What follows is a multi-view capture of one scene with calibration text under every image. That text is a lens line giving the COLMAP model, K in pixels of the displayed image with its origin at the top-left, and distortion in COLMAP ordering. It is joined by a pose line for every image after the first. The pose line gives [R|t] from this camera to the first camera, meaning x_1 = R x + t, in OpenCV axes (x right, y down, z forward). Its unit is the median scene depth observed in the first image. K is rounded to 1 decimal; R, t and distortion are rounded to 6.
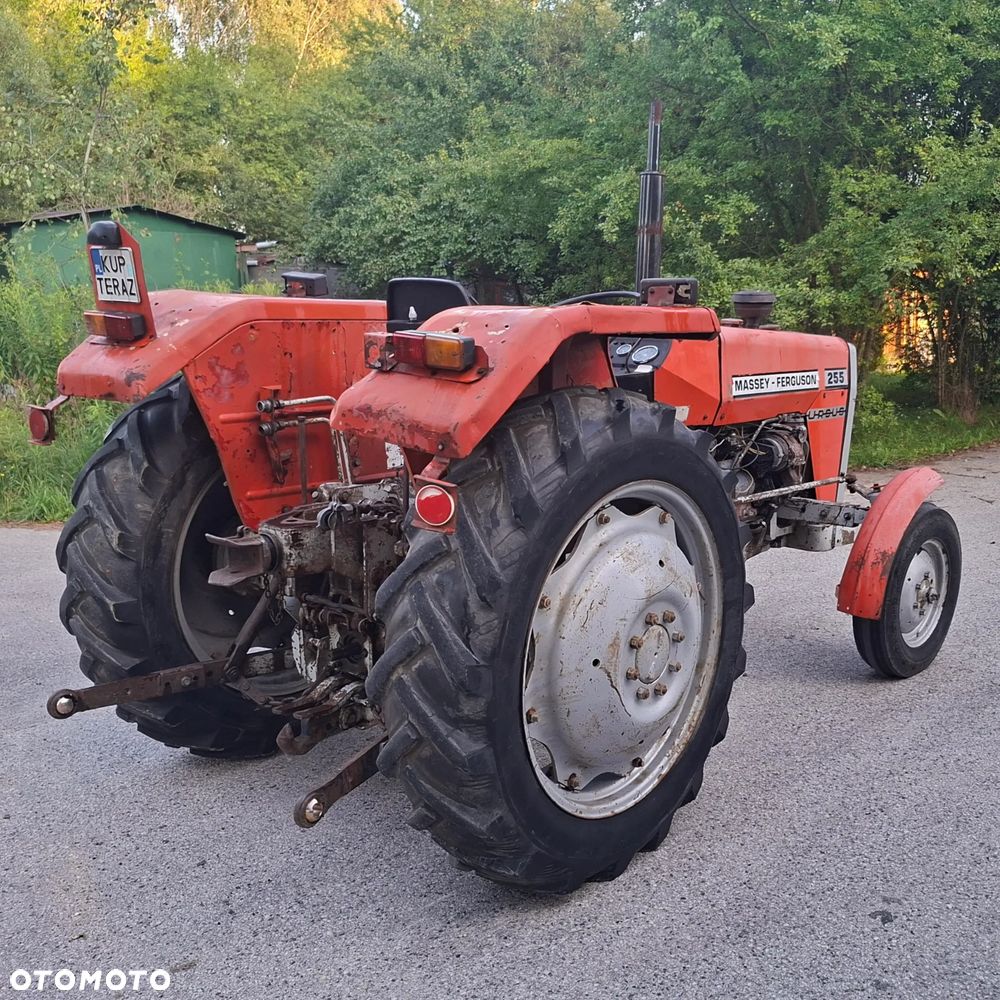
lens RADIAL K [[1174.7, 0, 500.0], [0, 1174.7, 500.0], [0, 0, 1]] dist [0.136998, -0.011848]
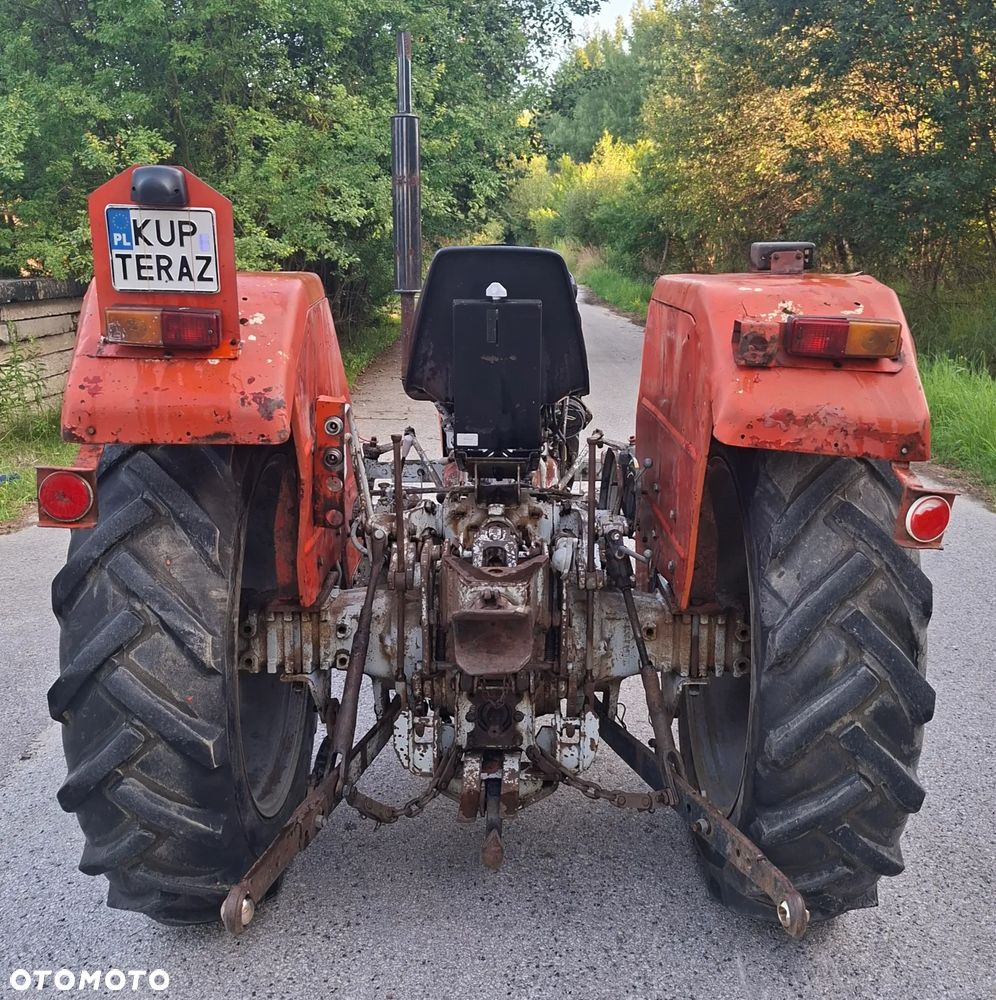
lens RADIAL K [[1183.2, 0, 498.0], [0, 1183.2, 500.0], [0, 0, 1]] dist [0.090639, -0.010227]
pose [[0.757694, -0.149895, 0.635163, -0.624631], [0.118750, 0.988684, 0.091666, -0.093357], [-0.641716, 0.005971, 0.766919, 0.393580]]
